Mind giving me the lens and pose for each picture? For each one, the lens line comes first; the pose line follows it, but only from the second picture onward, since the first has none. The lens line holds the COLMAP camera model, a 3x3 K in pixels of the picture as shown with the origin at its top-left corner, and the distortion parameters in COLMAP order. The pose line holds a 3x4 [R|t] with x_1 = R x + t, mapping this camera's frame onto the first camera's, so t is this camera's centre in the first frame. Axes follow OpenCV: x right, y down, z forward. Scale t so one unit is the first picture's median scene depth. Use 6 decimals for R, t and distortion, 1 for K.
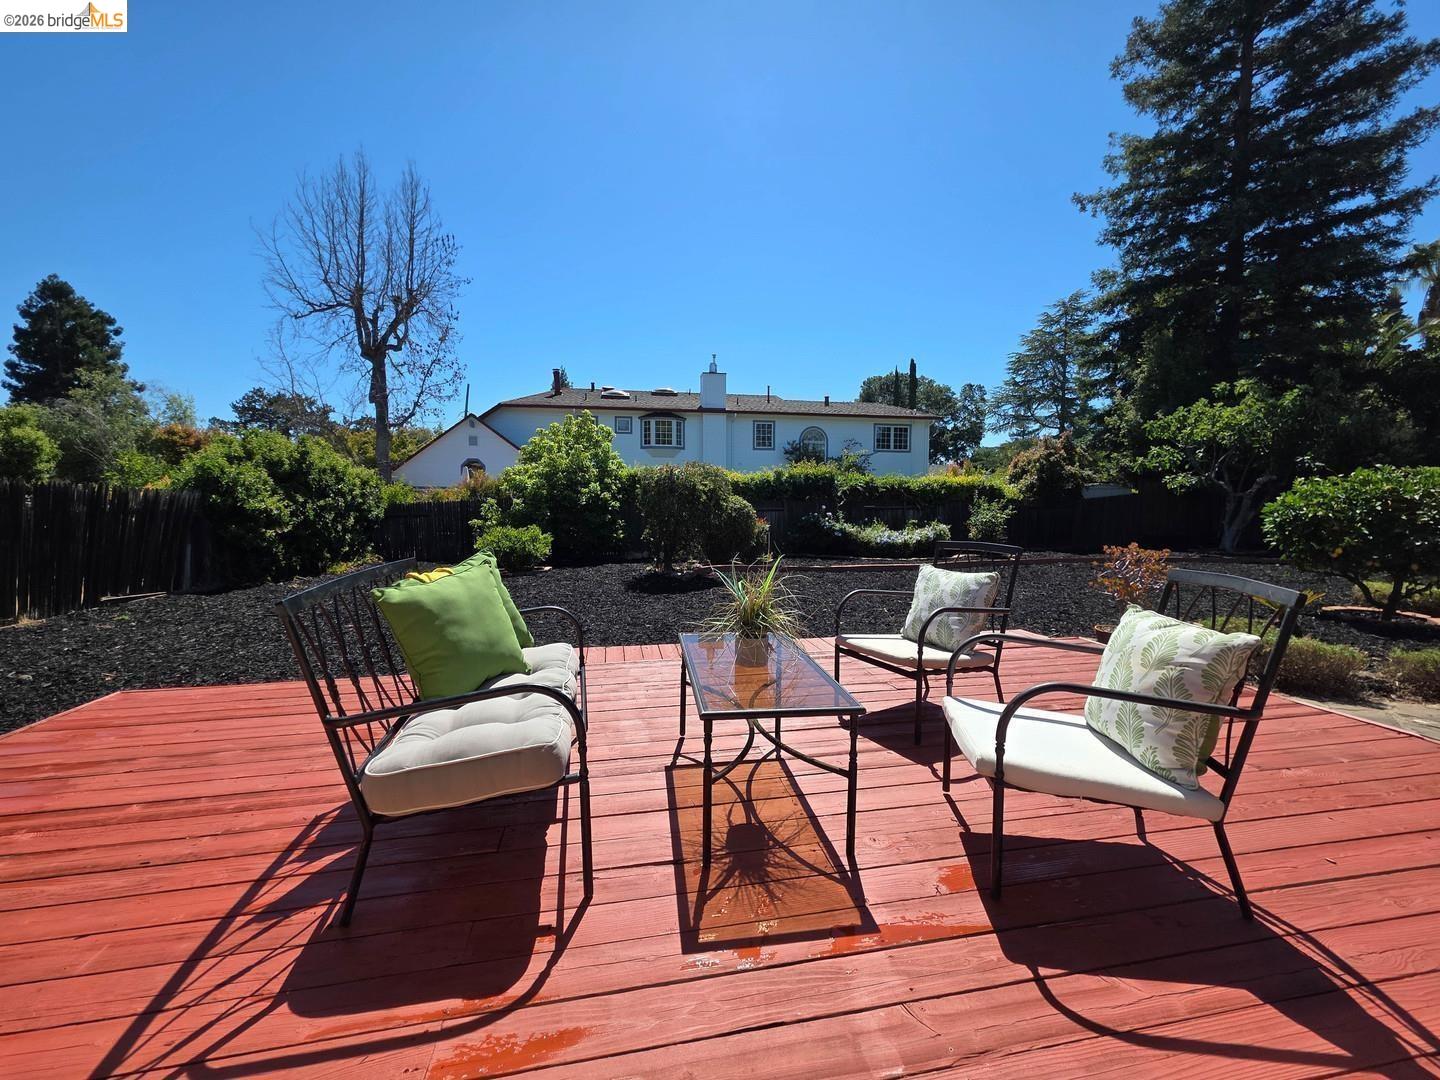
lens RADIAL K [[577.2, 0, 717.1], [0, 577.2, 542.6], [0, 0, 1]] dist [-0.000215, 0.000312]
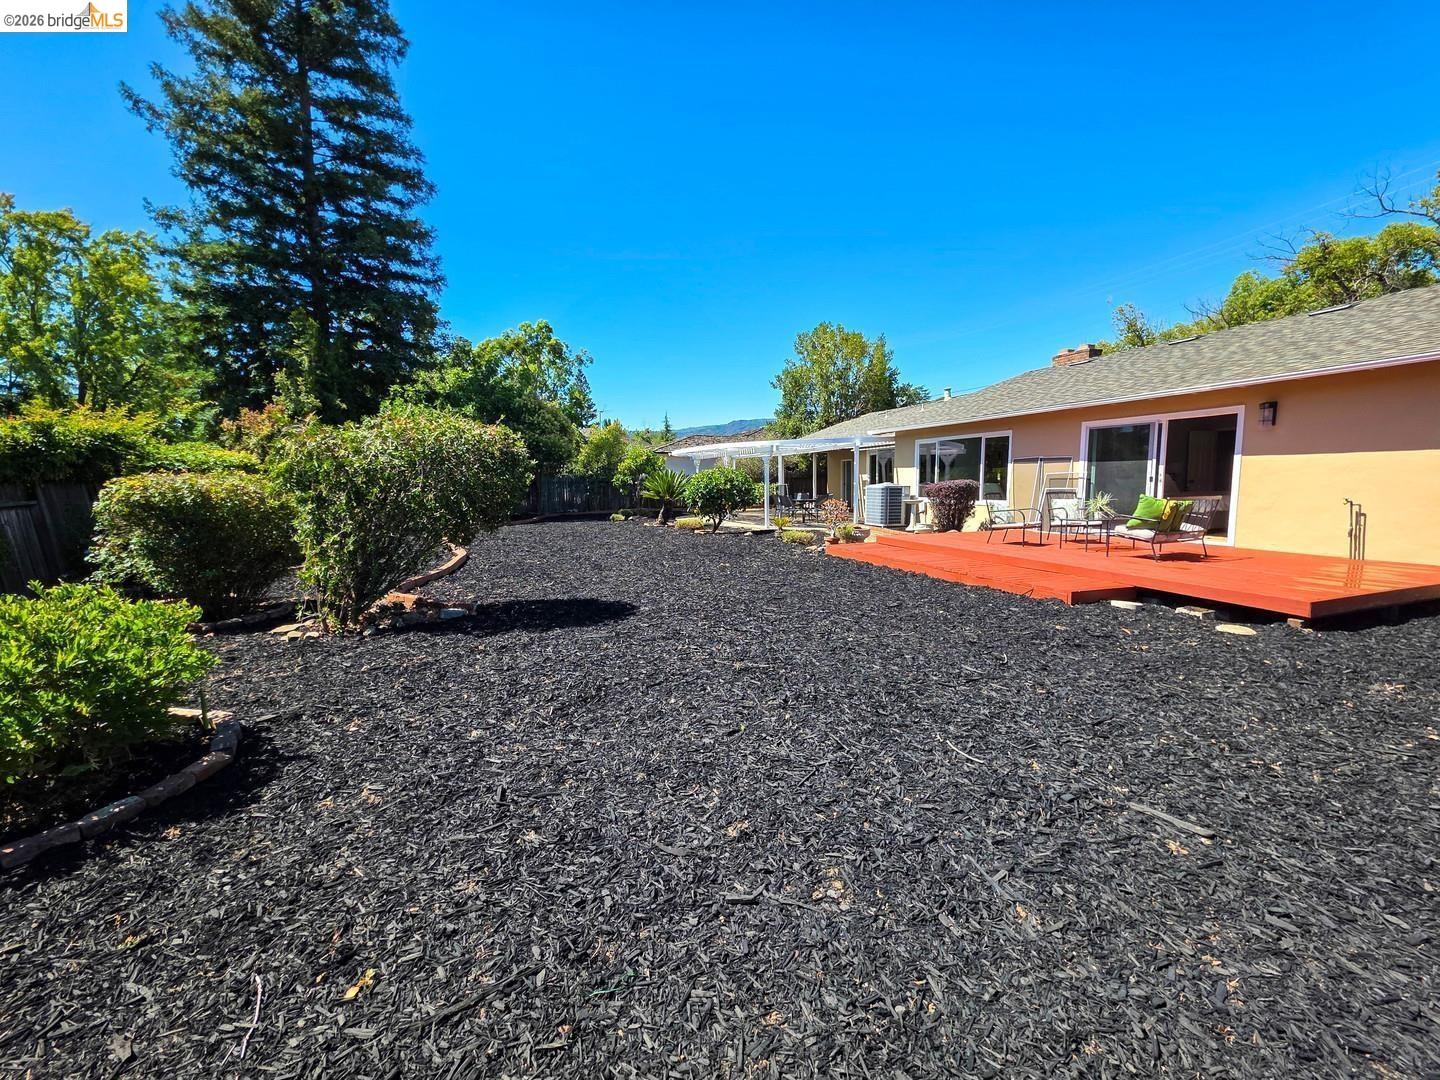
lens RADIAL K [[577.2, 0, 716.7], [0, 577.2, 535.5], [0, 0, 1]] dist [-0.000215, 0.000312]
pose [[-0.182682, -0.090674, 0.978982, -0.339642], [0.081264, 0.990938, 0.106946, -0.032227], [-0.979808, 0.099093, -0.173658, 0.442082]]
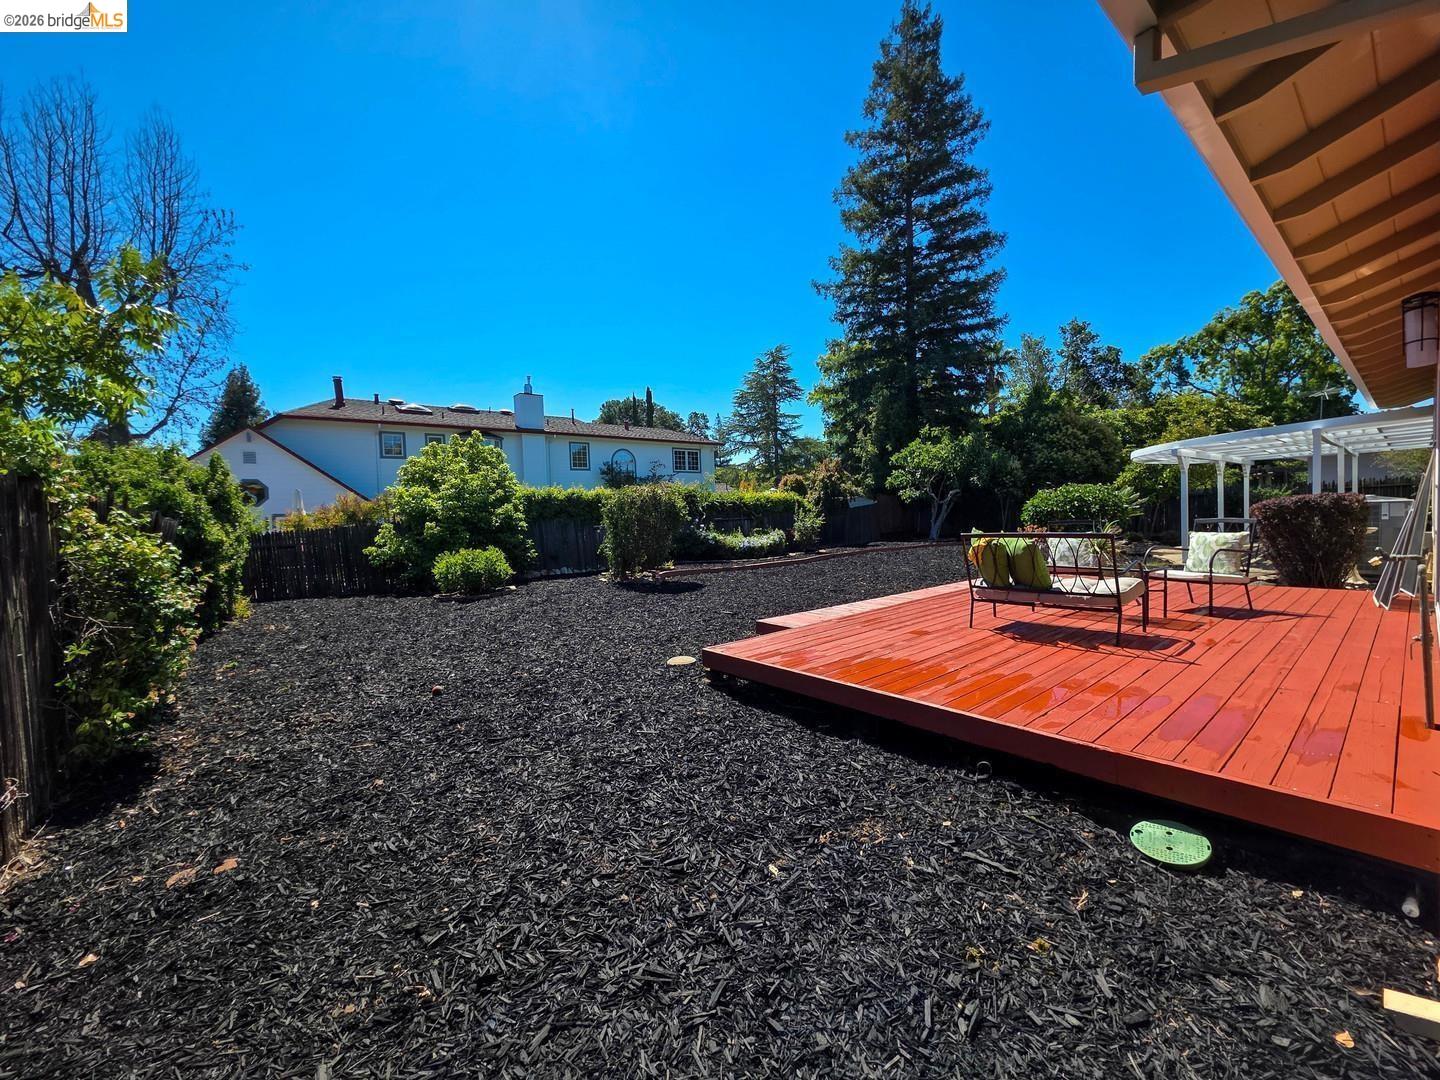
lens RADIAL K [[577.2, 0, 720.6], [0, 577.2, 541.8], [0, 0, 1]] dist [-0.000215, 0.000312]
pose [[0.876758, -0.053649, 0.477930, -0.245018], [0.069469, 0.997464, -0.015472, 0.003232], [-0.475888, 0.046767, 0.878261, -0.040357]]
